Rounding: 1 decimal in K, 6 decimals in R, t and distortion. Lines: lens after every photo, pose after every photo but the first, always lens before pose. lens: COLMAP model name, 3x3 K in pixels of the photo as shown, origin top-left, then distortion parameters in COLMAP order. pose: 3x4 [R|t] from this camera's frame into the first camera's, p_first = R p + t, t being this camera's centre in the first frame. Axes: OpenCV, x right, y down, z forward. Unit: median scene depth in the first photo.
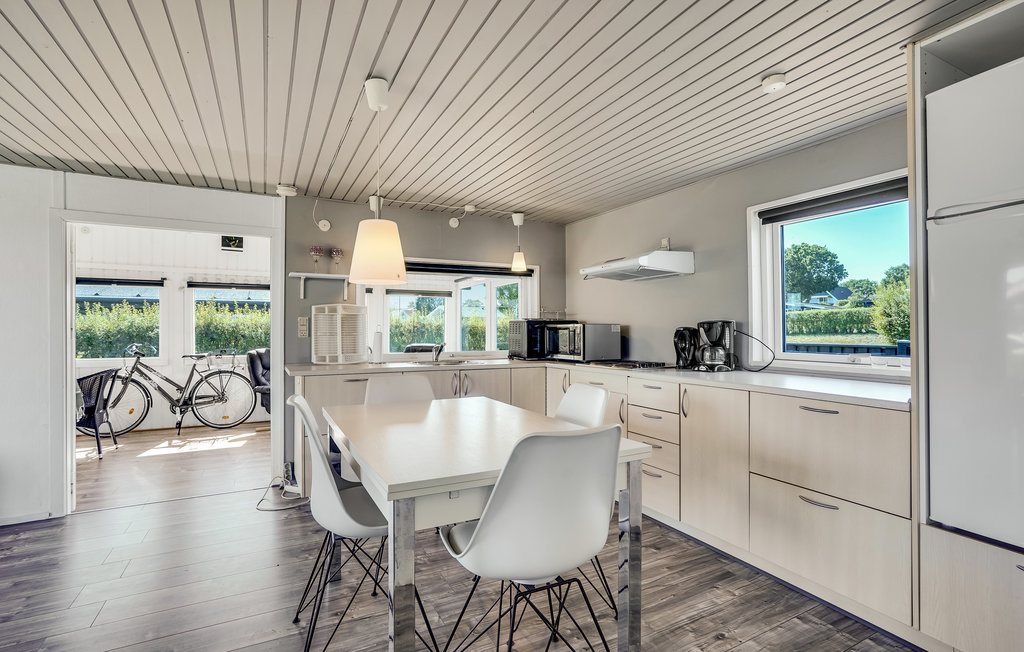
lens RADIAL K [[488.4, 0, 513.5], [0, 488.4, 326.4], [0, 0, 1]] dist [0.036507, -0.000357]
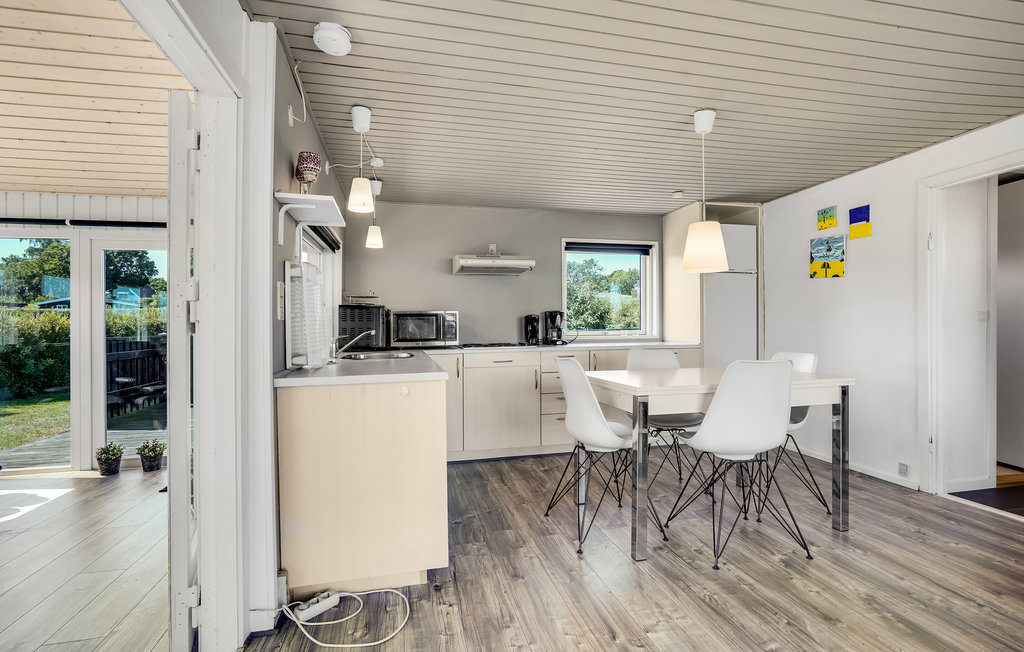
lens RADIAL K [[488.4, 0, 508.9], [0, 488.4, 325.7], [0, 0, 1]] dist [0.036507, -0.000357]
pose [[0.242503, -0.002259, 0.970148, -0.804930], [0.005254, 0.999986, 0.001016, 0.028158], [-0.970136, 0.004851, 0.242511, 0.640418]]
